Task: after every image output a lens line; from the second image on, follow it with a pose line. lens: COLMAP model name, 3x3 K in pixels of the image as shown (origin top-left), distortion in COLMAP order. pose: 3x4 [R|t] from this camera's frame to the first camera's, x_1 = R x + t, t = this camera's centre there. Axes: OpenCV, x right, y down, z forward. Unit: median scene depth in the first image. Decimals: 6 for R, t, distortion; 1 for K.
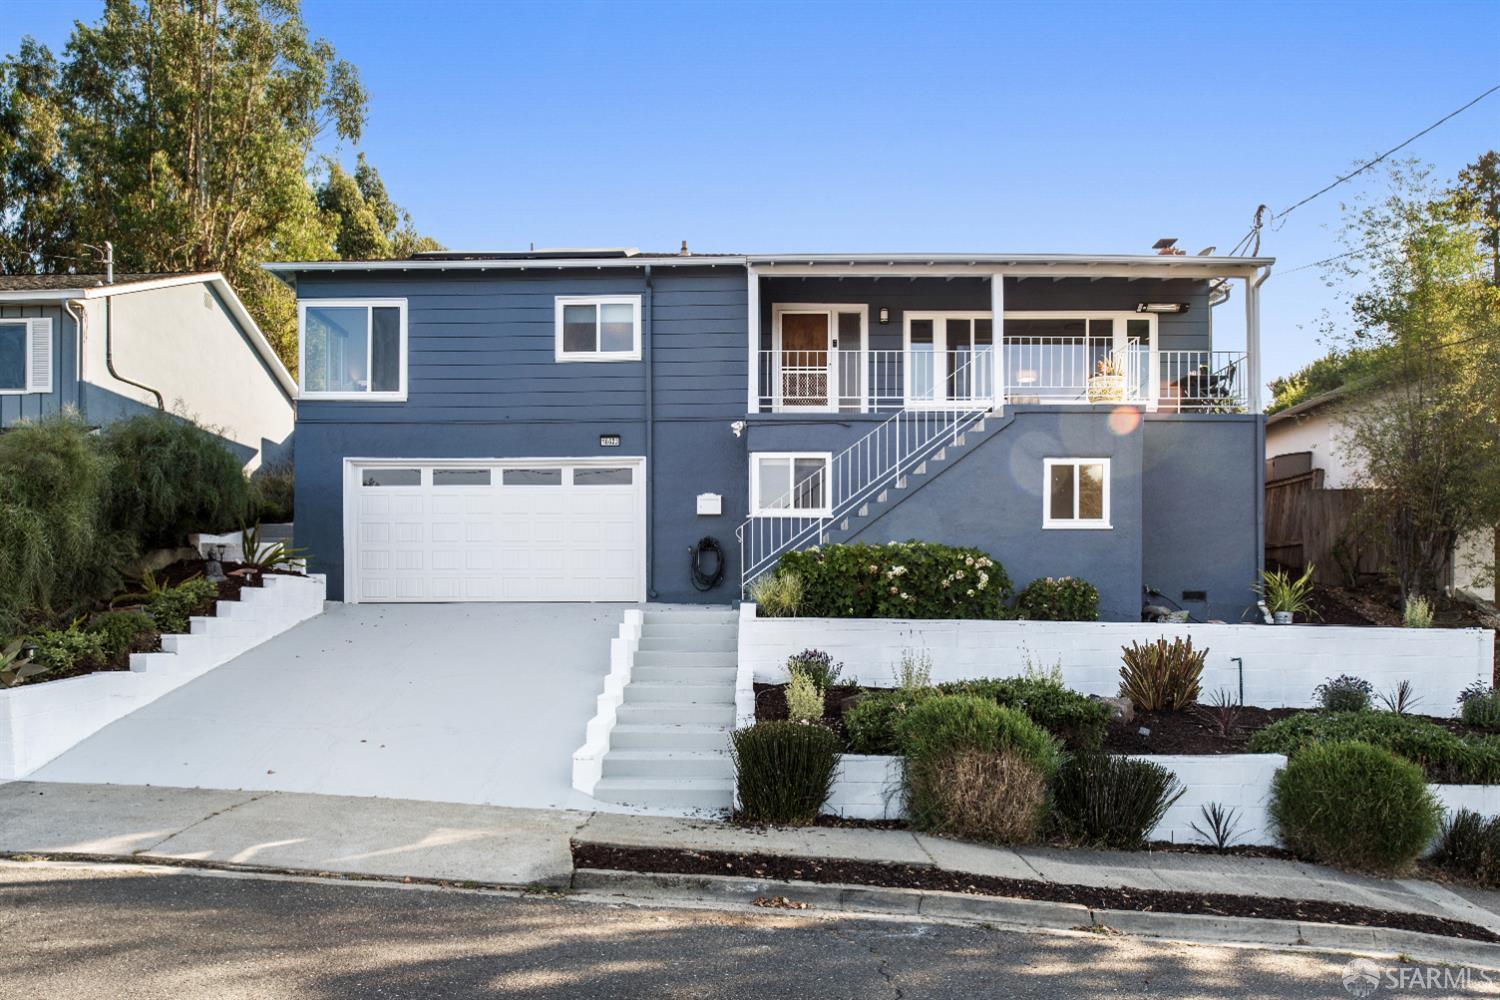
lens RADIAL K [[1018.2, 0, 747.2], [0, 1018.2, 500.9], [0, 0, 1]] dist [0.000733, -0.010797]
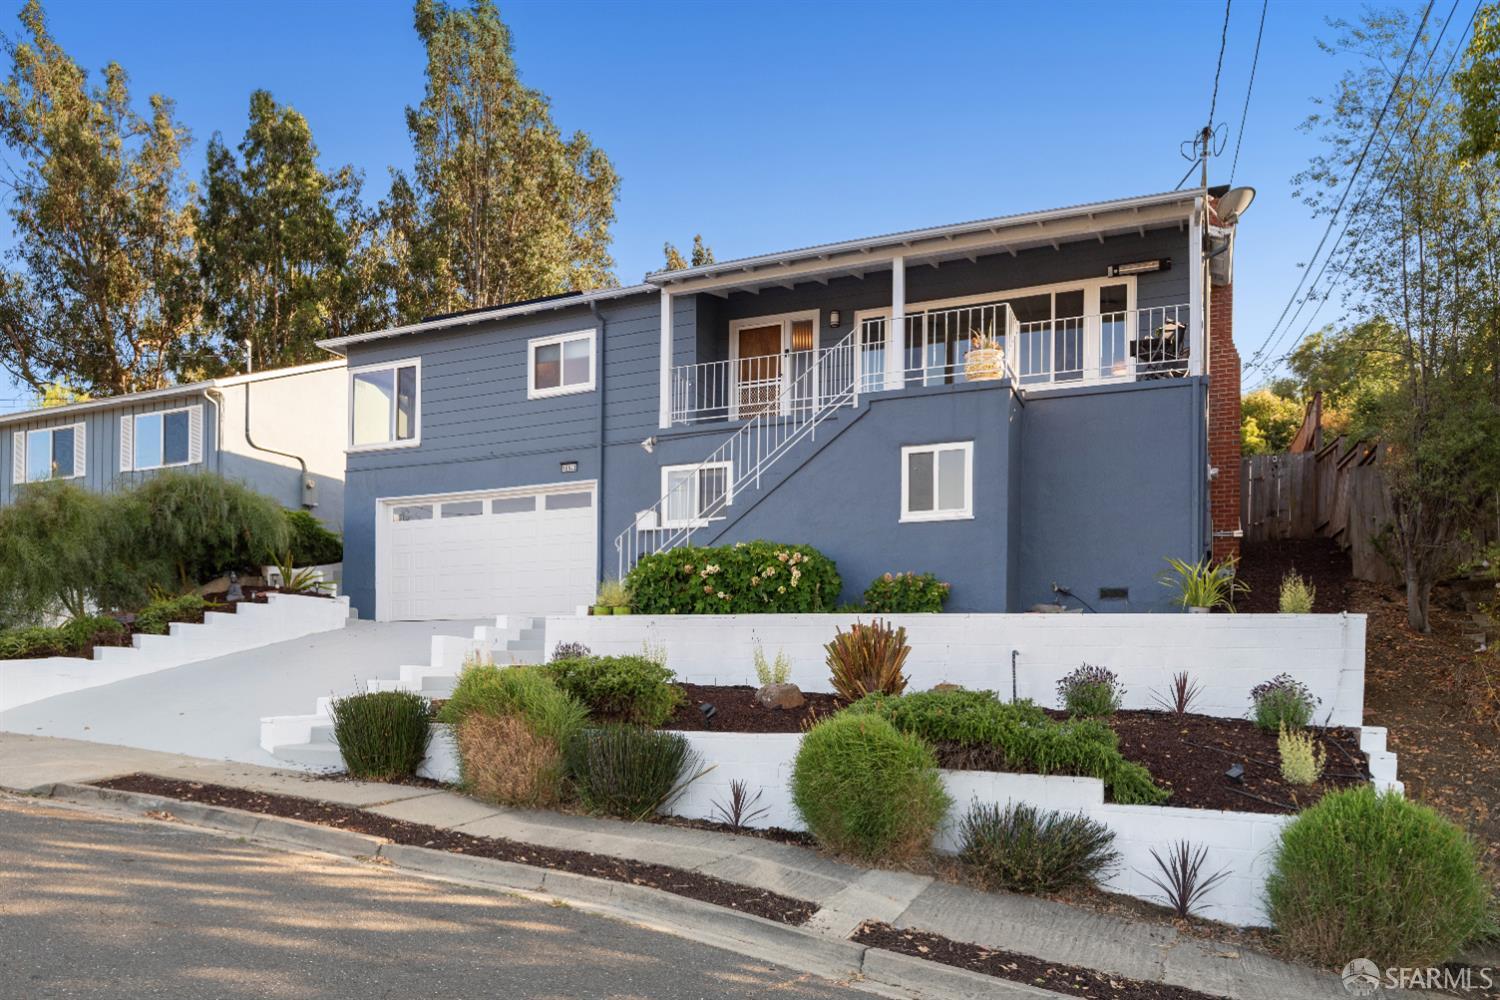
lens RADIAL K [[1018.2, 0, 674.3], [0, 1018.2, 539.1], [0, 0, 1]] dist [0.000733, -0.010797]
pose [[0.919909, -0.045394, -0.389496, 0.383634], [0.040020, 0.998959, -0.021905, 0.045130], [0.390085, 0.004563, 0.920767, 0.053054]]
